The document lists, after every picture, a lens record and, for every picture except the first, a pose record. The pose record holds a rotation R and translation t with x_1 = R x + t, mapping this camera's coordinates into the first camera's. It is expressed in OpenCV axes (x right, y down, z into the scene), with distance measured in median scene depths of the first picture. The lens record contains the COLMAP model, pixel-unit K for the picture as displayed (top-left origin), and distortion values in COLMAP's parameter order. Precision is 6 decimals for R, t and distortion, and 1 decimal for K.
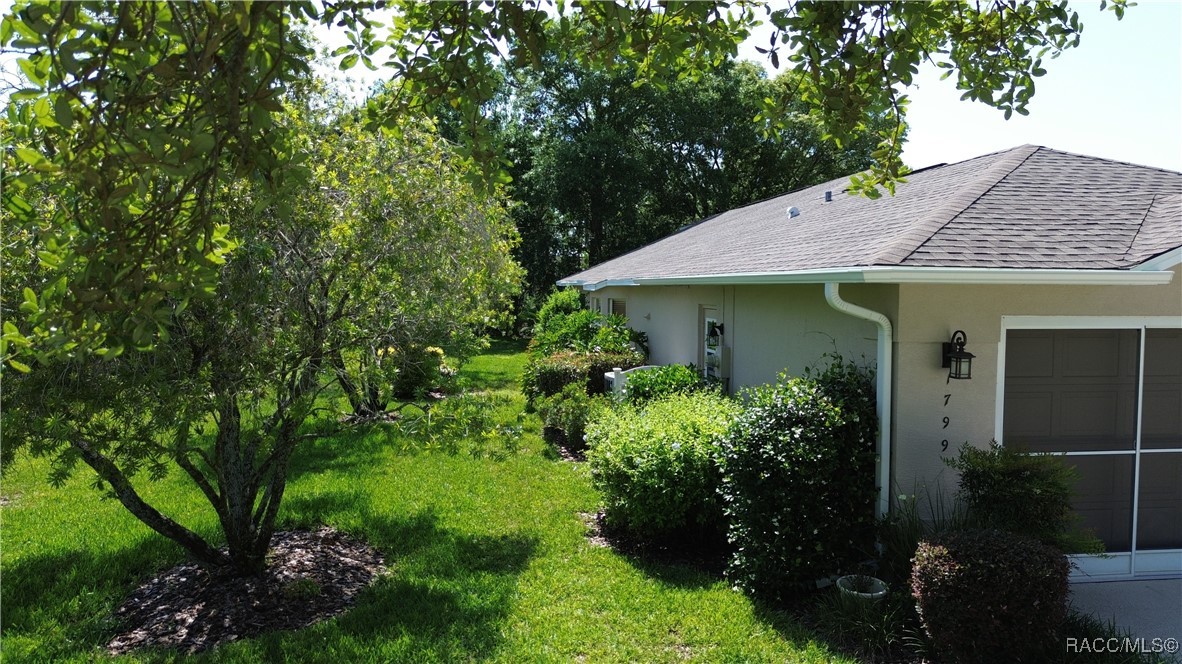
lens RADIAL K [[818.6, 0, 591.0], [0, 818.6, 332.0], [0, 0, 1]] dist [0.004573, 0.000714]
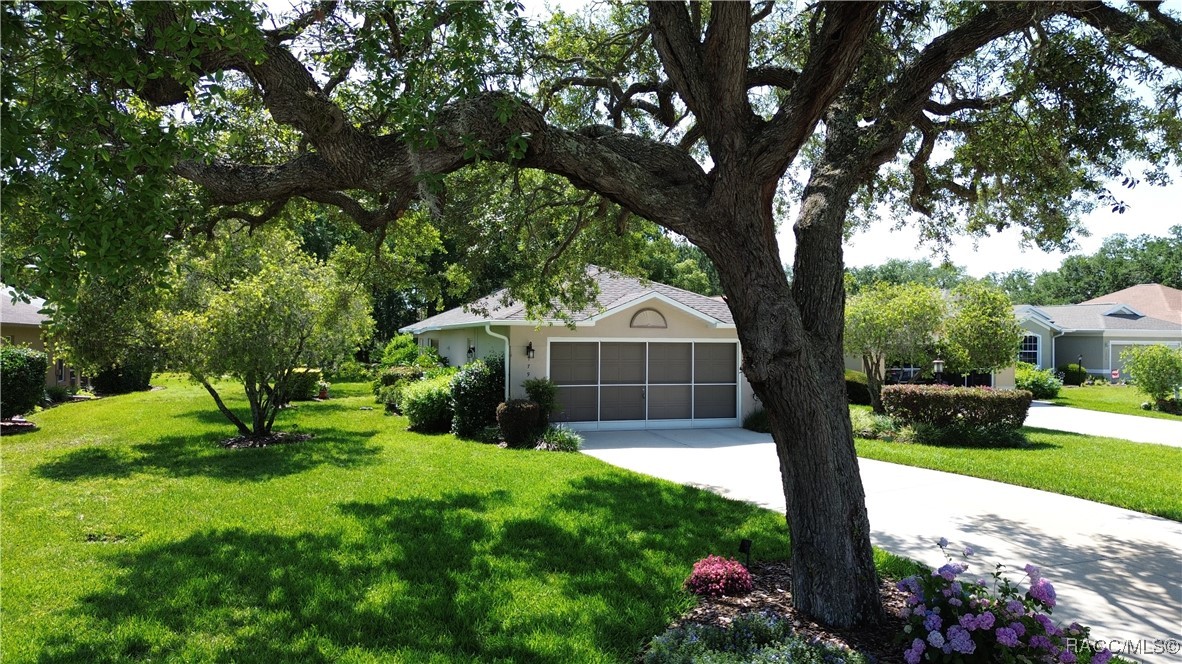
lens RADIAL K [[818.6, 0, 591.0], [0, 818.6, 332.0], [0, 0, 1]] dist [0.004573, 0.000714]
pose [[0.984395, 0.003782, 0.175935, 0.079621], [0.007589, 0.997927, -0.063910, 0.078054], [-0.175812, 0.064247, 0.982325, -0.967951]]
